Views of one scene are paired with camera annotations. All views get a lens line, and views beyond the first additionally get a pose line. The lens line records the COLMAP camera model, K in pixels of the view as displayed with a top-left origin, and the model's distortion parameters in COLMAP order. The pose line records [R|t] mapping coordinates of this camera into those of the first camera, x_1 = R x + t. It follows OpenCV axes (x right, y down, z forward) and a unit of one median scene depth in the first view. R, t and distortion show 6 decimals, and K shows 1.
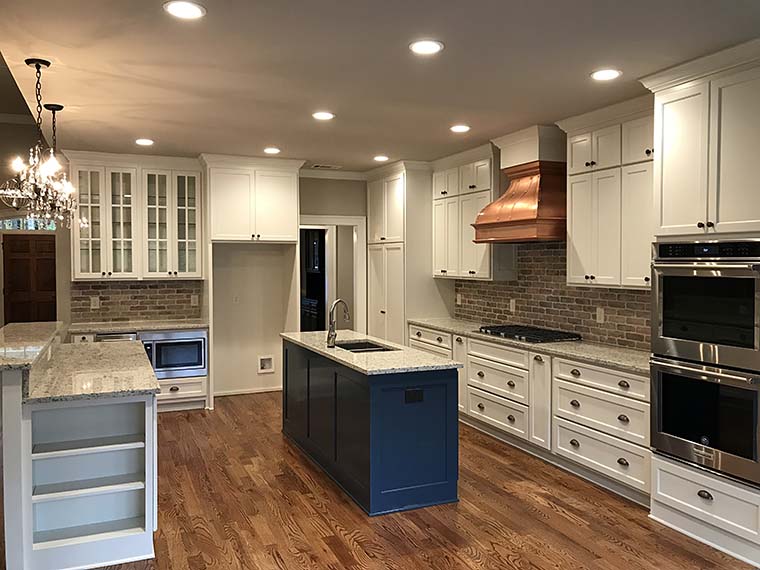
lens RADIAL K [[621.8, 0, 378.9], [0, 621.8, 276.5], [0, 0, 1]] dist [0.072474, -0.094179]
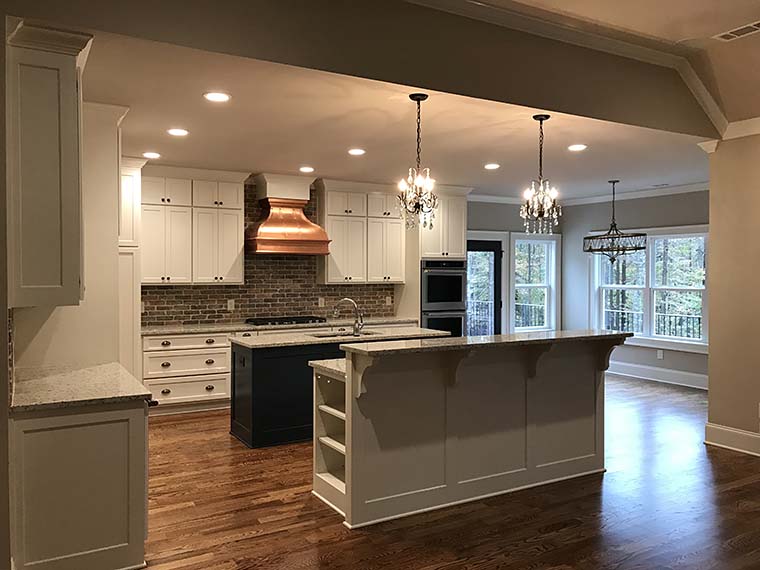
lens RADIAL K [[621.8, 0, 378.9], [0, 621.8, 276.5], [0, 0, 1]] dist [0.072474, -0.094179]
pose [[-0.113773, -0.009067, 0.993465, -1.022018], [0.025257, 0.999609, 0.012015, -0.016309], [-0.993186, 0.026459, -0.113499, 0.842628]]
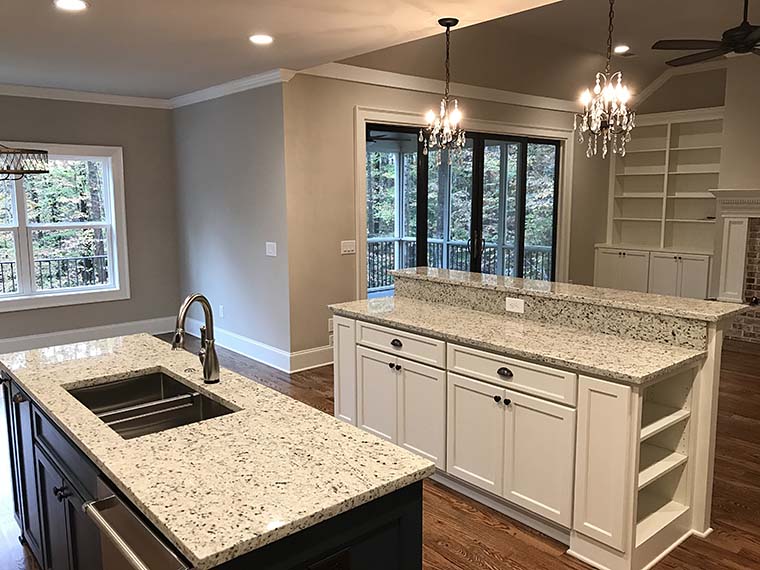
lens RADIAL K [[621.8, 0, 378.9], [0, 621.8, 276.5], [0, 0, 1]] dist [0.072474, -0.094179]
pose [[-0.955199, 0.041724, -0.293008, -0.045535], [-0.005186, 0.987501, 0.157527, -0.041297], [0.295918, 0.151989, -0.943044, 1.163774]]
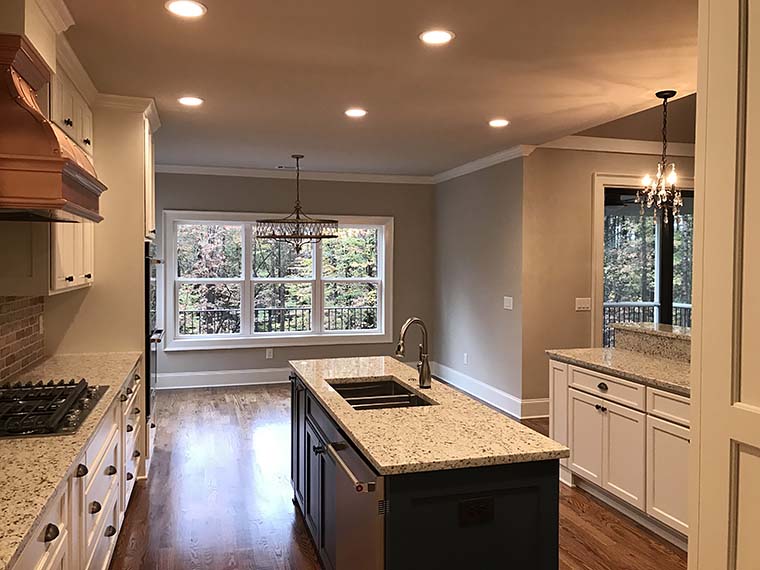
lens RADIAL K [[621.8, 0, 378.9], [0, 621.8, 276.5], [0, 0, 1]] dist [0.072474, -0.094179]
pose [[-0.991833, -0.009068, 0.127221, -0.085099], [-0.002629, 0.998711, 0.050688, -0.030089], [-0.127516, 0.049939, -0.990578, 1.280065]]
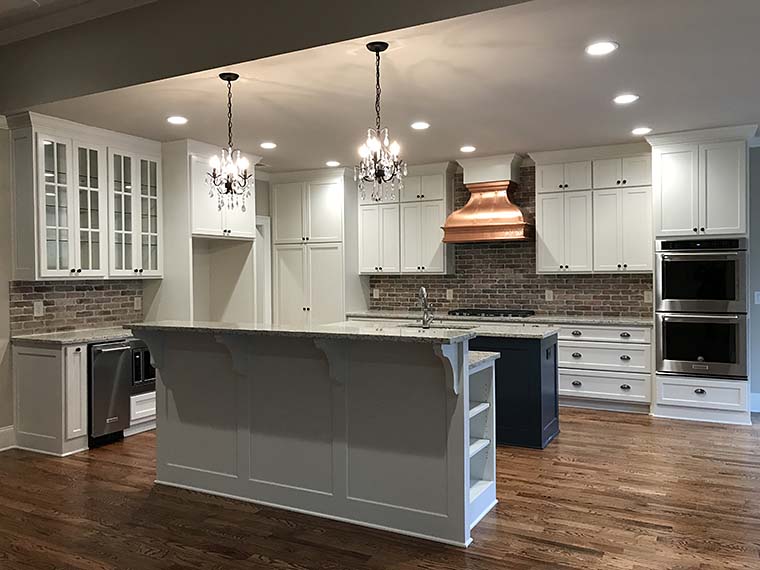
lens RADIAL K [[621.8, 0, 378.9], [0, 621.8, 276.5], [0, 0, 1]] dist [0.072474, -0.094179]
pose [[0.781402, -0.010134, 0.623946, -0.657009], [0.025147, 0.999567, -0.015257, 0.025885], [-0.623521, 0.027612, 0.781319, 0.123678]]
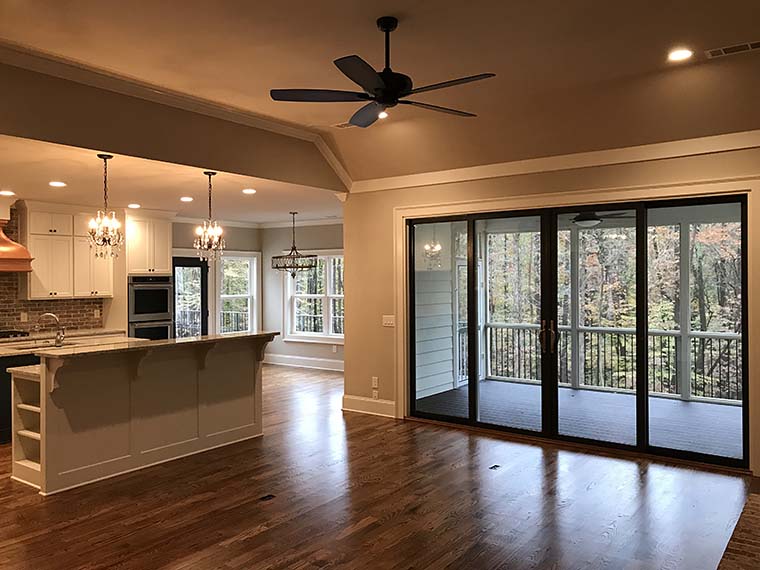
lens RADIAL K [[621.8, 0, 378.9], [0, 621.8, 276.5], [0, 0, 1]] dist [0.072474, -0.094179]
pose [[-0.501584, 0.003995, 0.865100, -1.292246], [0.029111, 0.999501, 0.012263, -0.032877], [-0.864619, 0.031334, -0.501450, 0.832934]]
